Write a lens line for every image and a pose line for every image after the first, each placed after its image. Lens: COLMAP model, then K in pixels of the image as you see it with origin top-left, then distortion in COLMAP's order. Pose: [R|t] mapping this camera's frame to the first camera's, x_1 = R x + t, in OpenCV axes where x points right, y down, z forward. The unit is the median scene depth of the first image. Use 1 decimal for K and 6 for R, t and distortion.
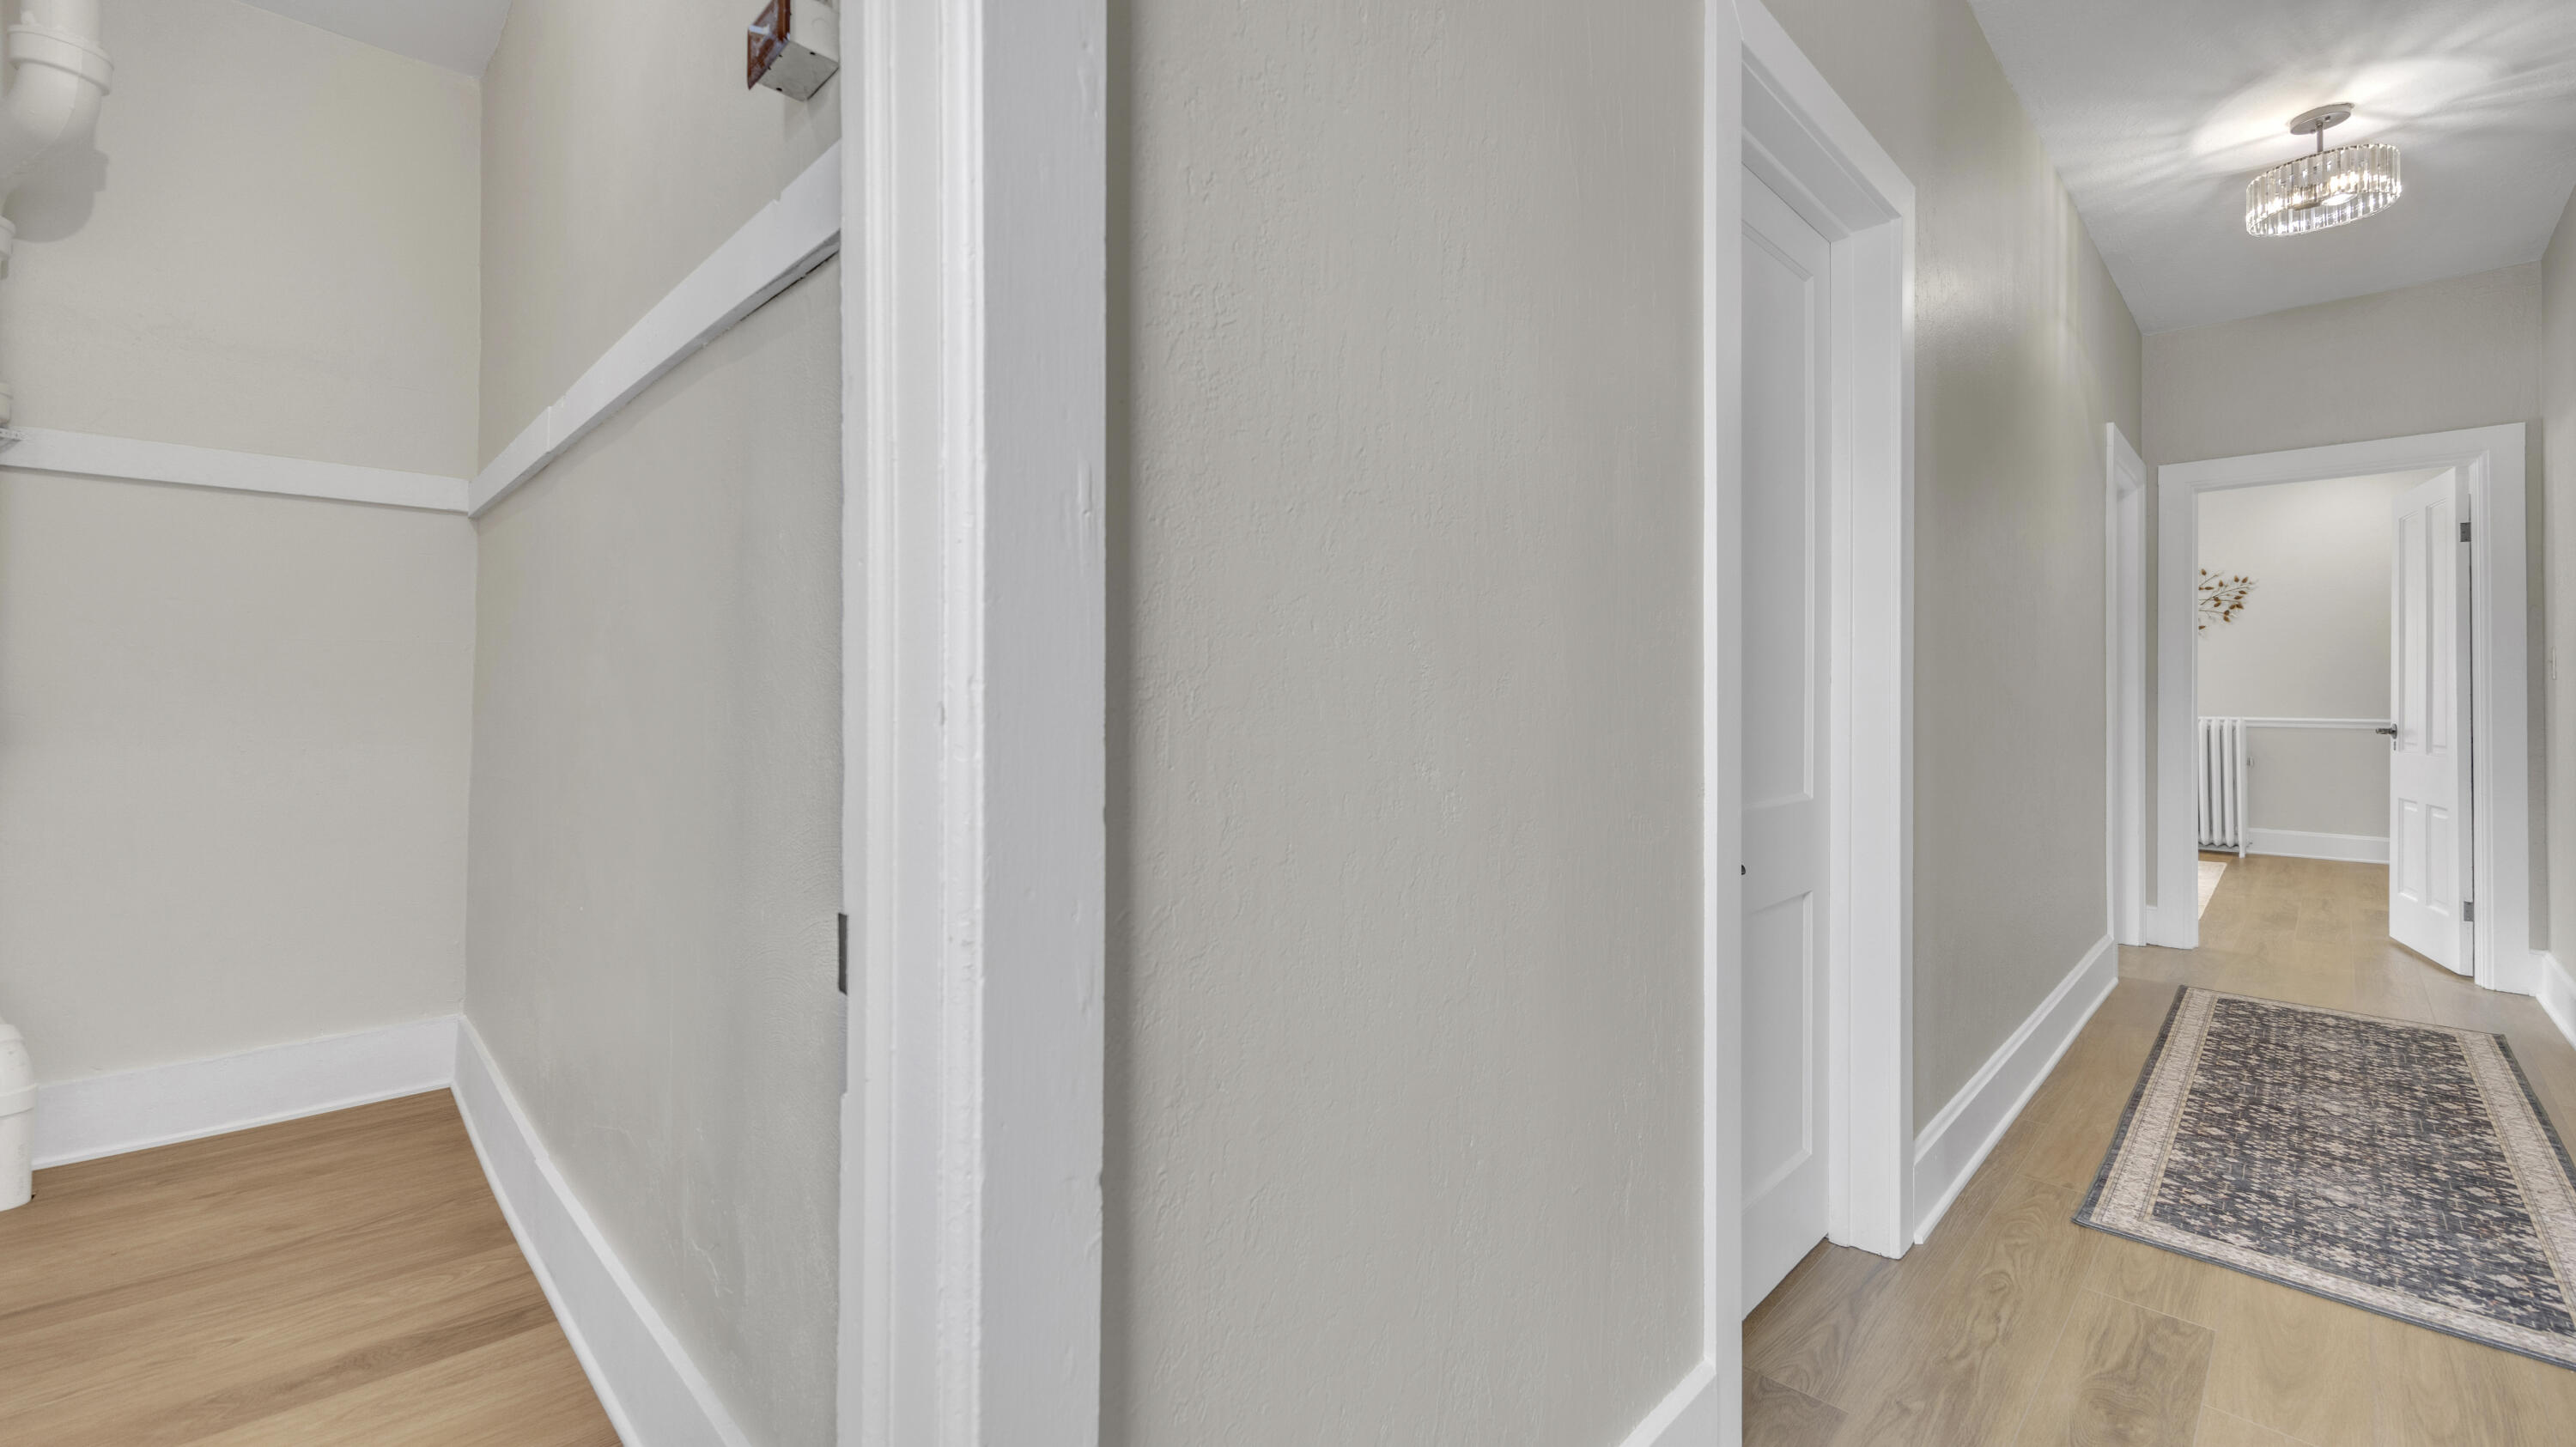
lens RADIAL K [[1053.7, 0, 1277.5], [0, 1053.7, 706.2], [0, 0, 1]] dist [0.001651, 0.000368]
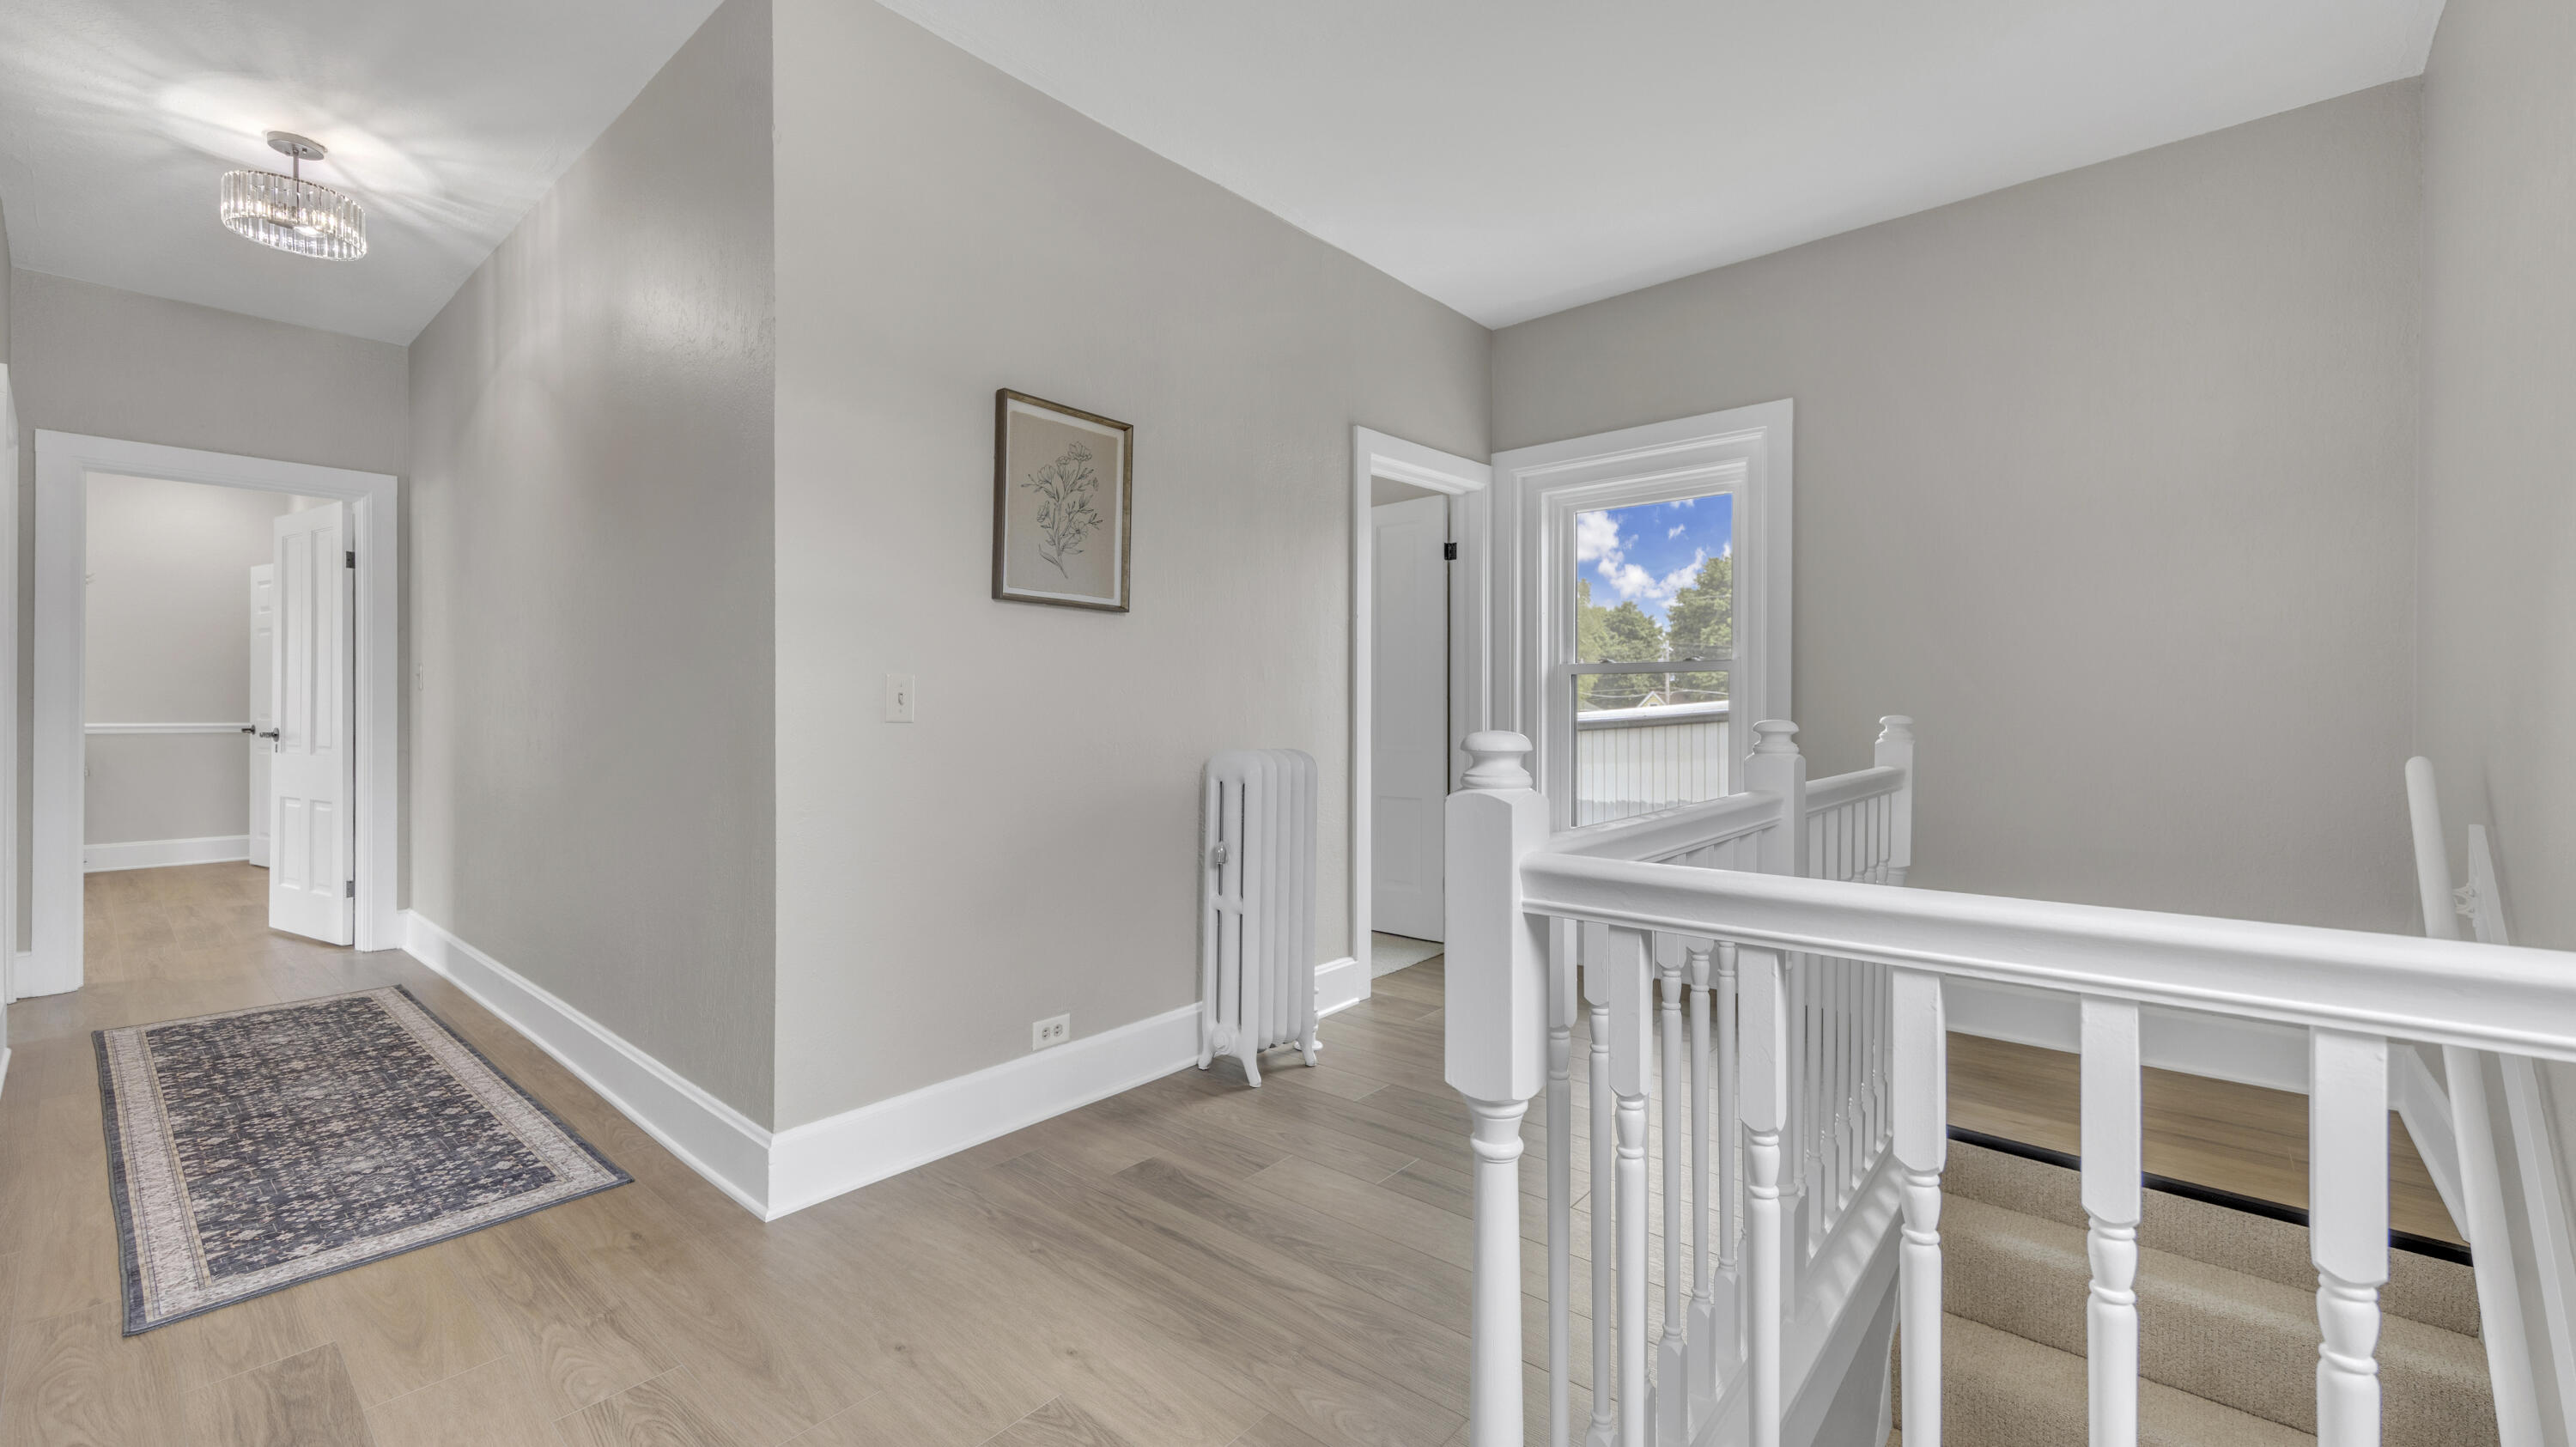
lens RADIAL K [[1009.5, 0, 1288.0], [0, 1009.5, 723.5], [0, 0, 1]] dist [0.000020, 0.000056]
pose [[-0.076004, -0.021110, 0.996884, -0.087455], [0.006592, 0.999743, 0.021673, -0.006542], [-0.997086, 0.008219, -0.075845, 0.118301]]
